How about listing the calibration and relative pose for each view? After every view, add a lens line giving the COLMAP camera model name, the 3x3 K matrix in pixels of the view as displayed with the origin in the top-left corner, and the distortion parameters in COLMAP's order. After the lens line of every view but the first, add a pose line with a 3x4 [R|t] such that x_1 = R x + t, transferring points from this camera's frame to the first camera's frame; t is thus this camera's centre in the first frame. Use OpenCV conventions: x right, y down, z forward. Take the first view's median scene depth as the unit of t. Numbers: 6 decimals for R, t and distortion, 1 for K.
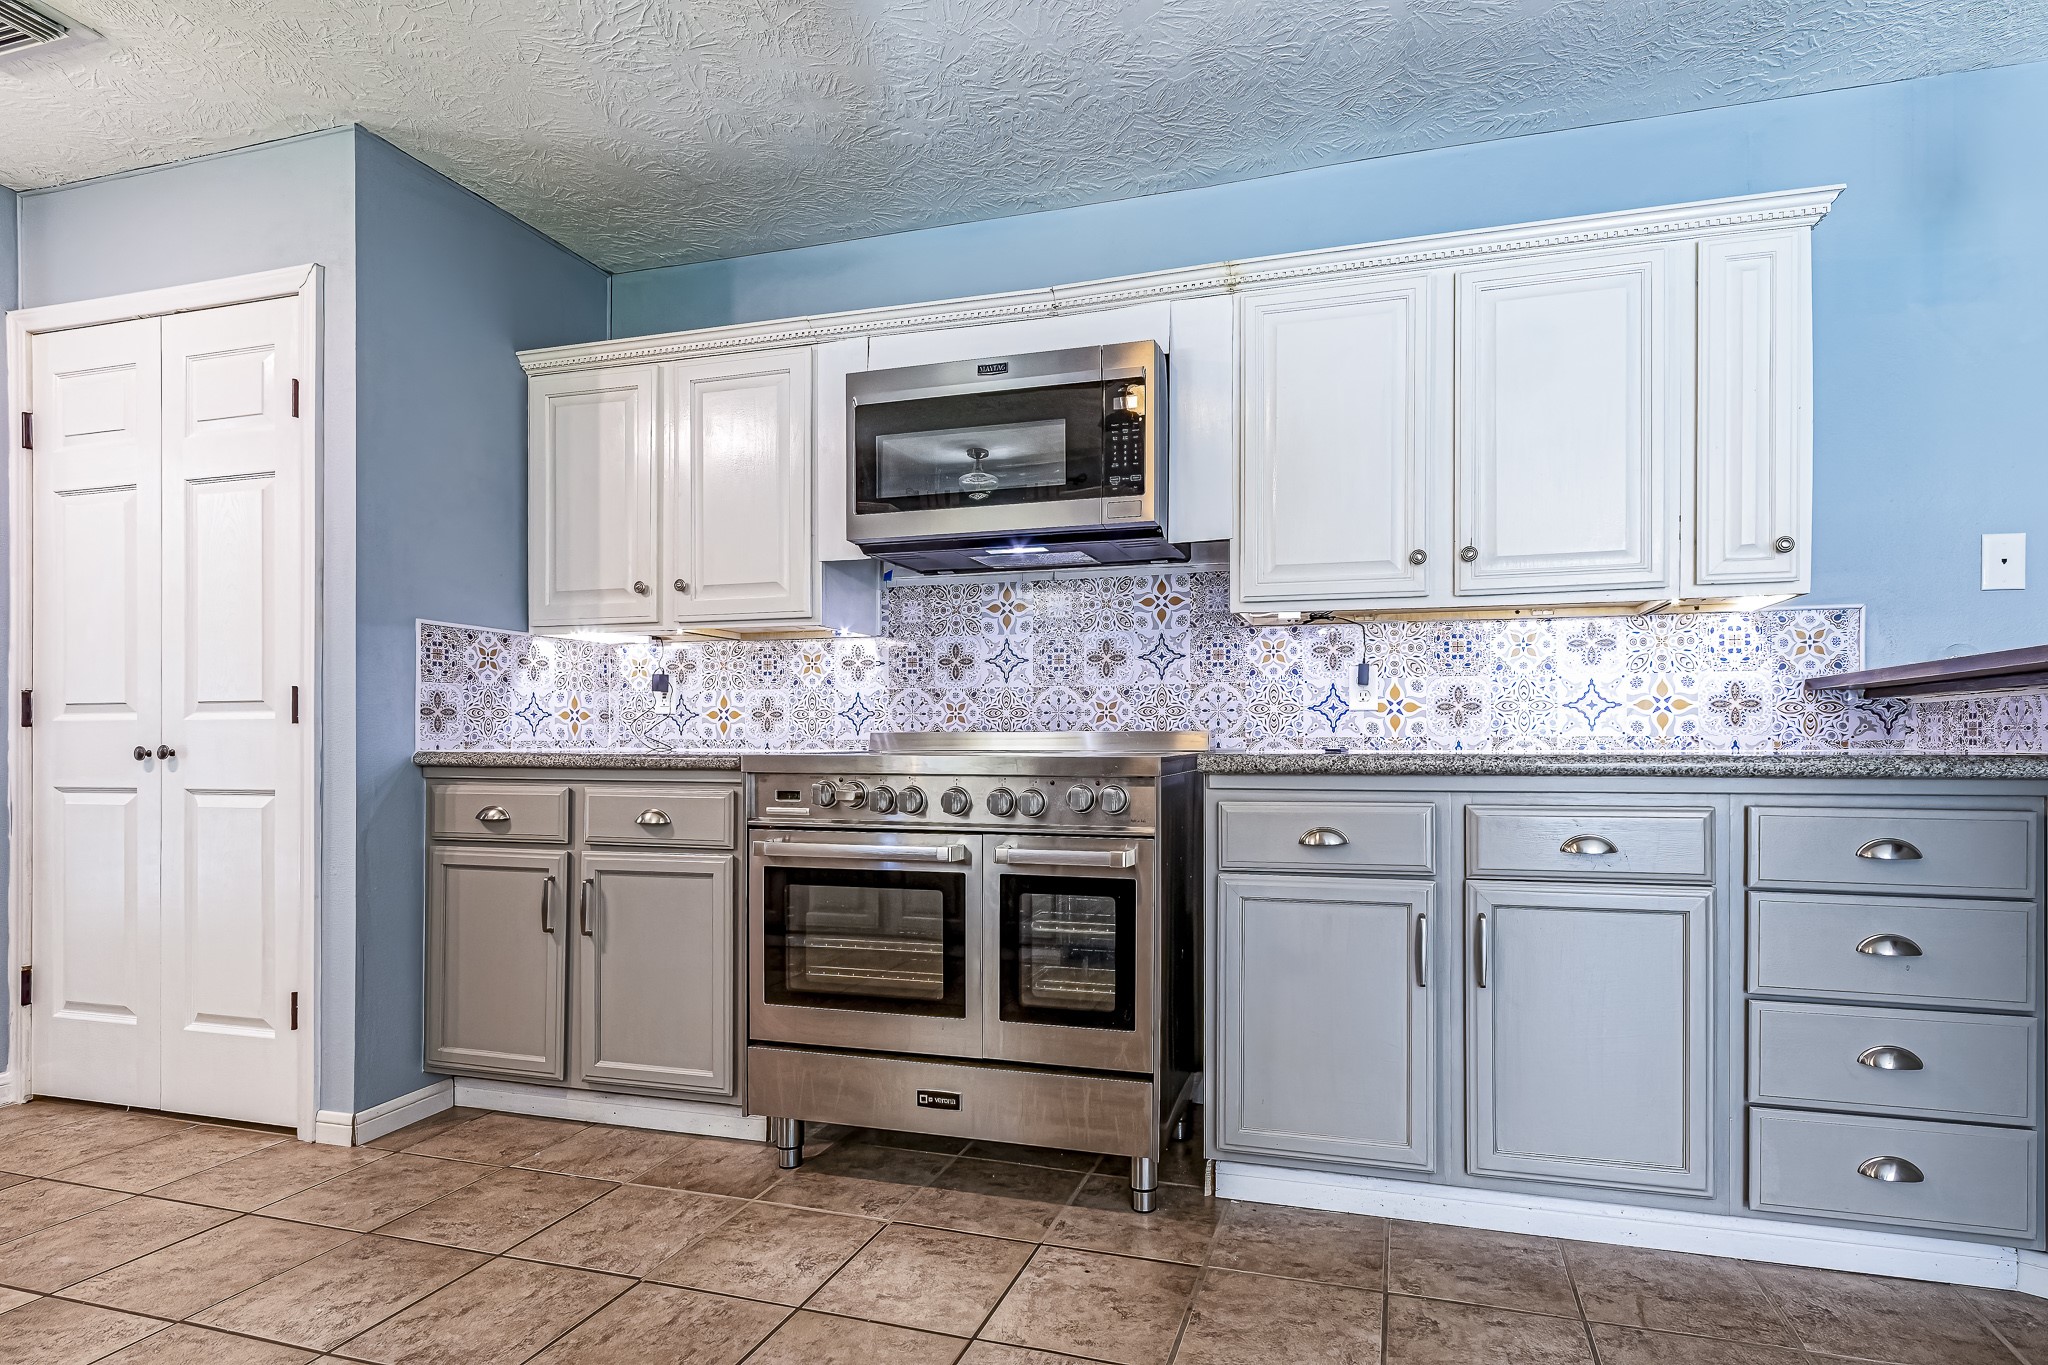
lens RADIAL K [[963.3, 0, 1120.2], [0, 963.3, 758.1], [0, 0, 1]] dist [0.003541, -0.001798]
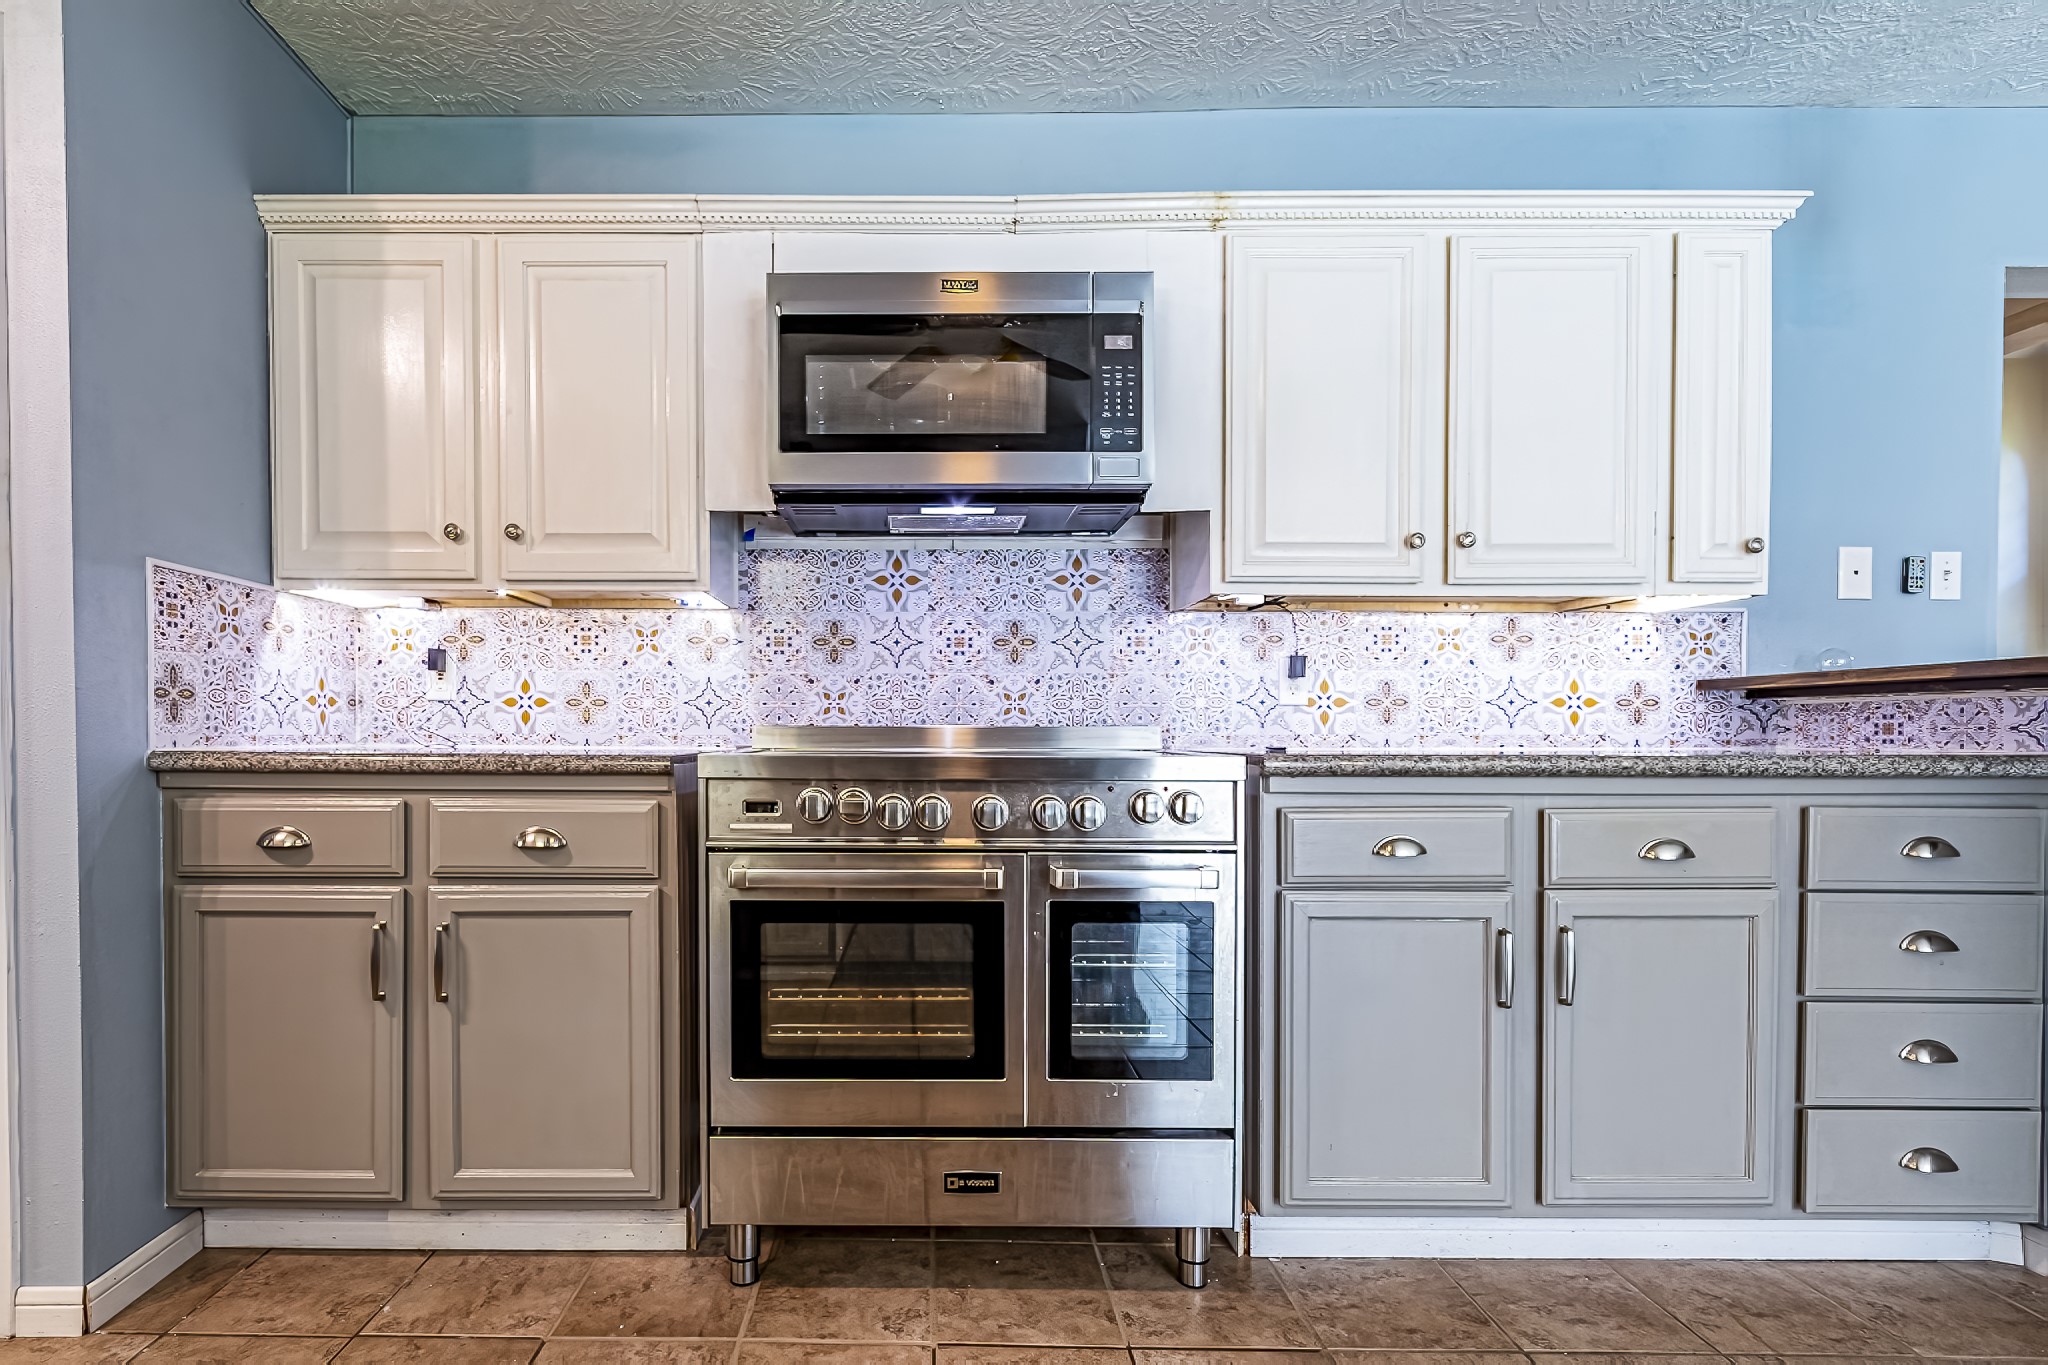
lens RADIAL K [[963.3, 0, 932.0], [0, 963.3, 771.3], [0, 0, 1]] dist [0.003541, -0.001798]
pose [[0.972042, -0.005122, 0.234752, -0.358321], [0.000543, 0.999808, 0.019569, -0.004881], [-0.234807, -0.018894, 0.971858, 0.202038]]
